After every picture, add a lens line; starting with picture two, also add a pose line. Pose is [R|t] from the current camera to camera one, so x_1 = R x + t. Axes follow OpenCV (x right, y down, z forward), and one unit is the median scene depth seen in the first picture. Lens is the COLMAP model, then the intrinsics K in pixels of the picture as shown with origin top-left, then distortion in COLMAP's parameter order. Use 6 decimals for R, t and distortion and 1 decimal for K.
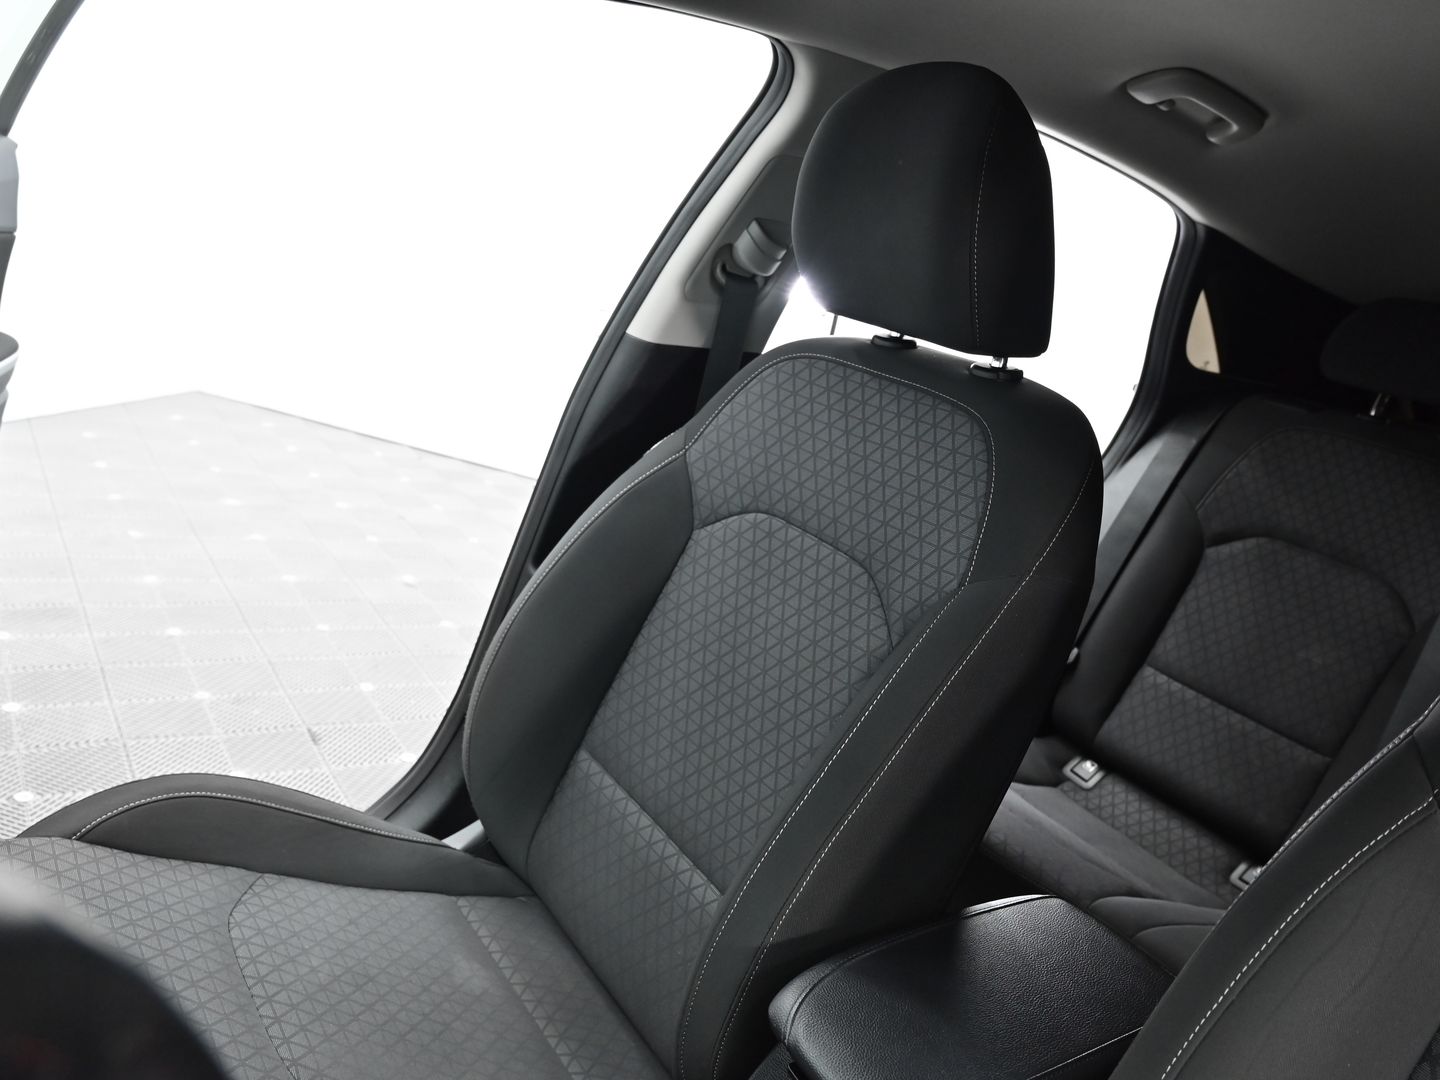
lens RADIAL K [[1115.4, 0, 720.0], [0, 1115.4, 540.0], [0, 0, 1]] dist [-0.003078, -0.003738]
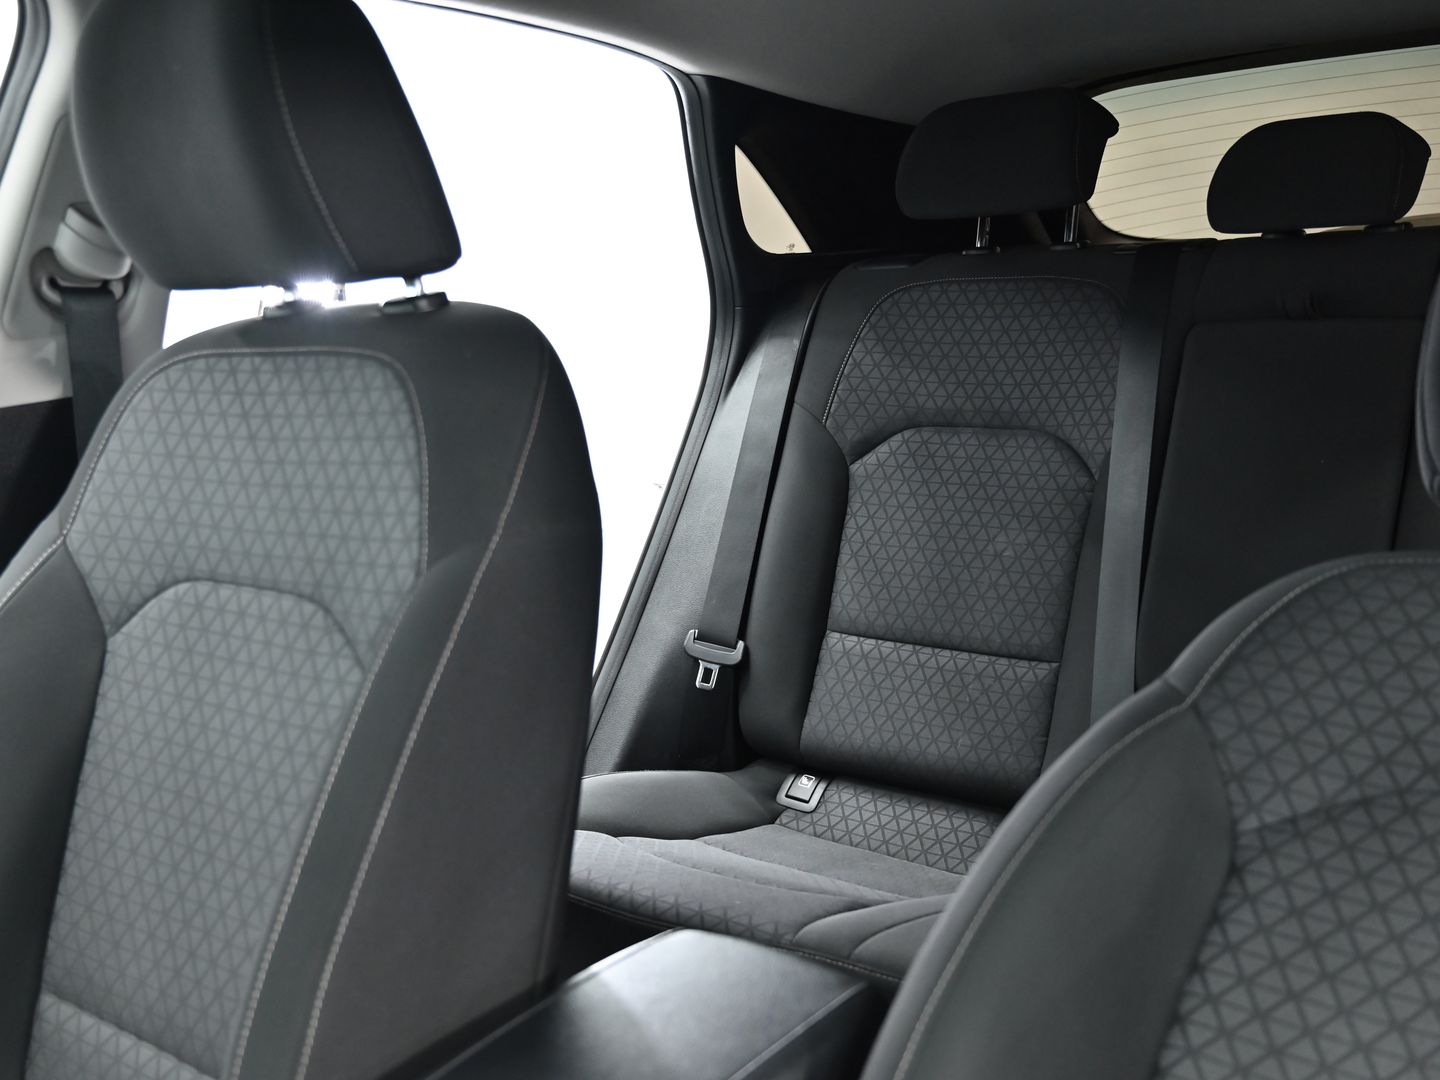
lens RADIAL K [[1529.7, 0, 720.0], [0, 1529.7, 540.0], [0, 0, 1]] dist [-0.010638, -0.017130]
pose [[0.922785, -0.309423, 0.229620, 0.136669], [0.323908, 0.945694, -0.027341, 0.086788], [-0.208691, 0.099606, 0.972896, -0.029441]]
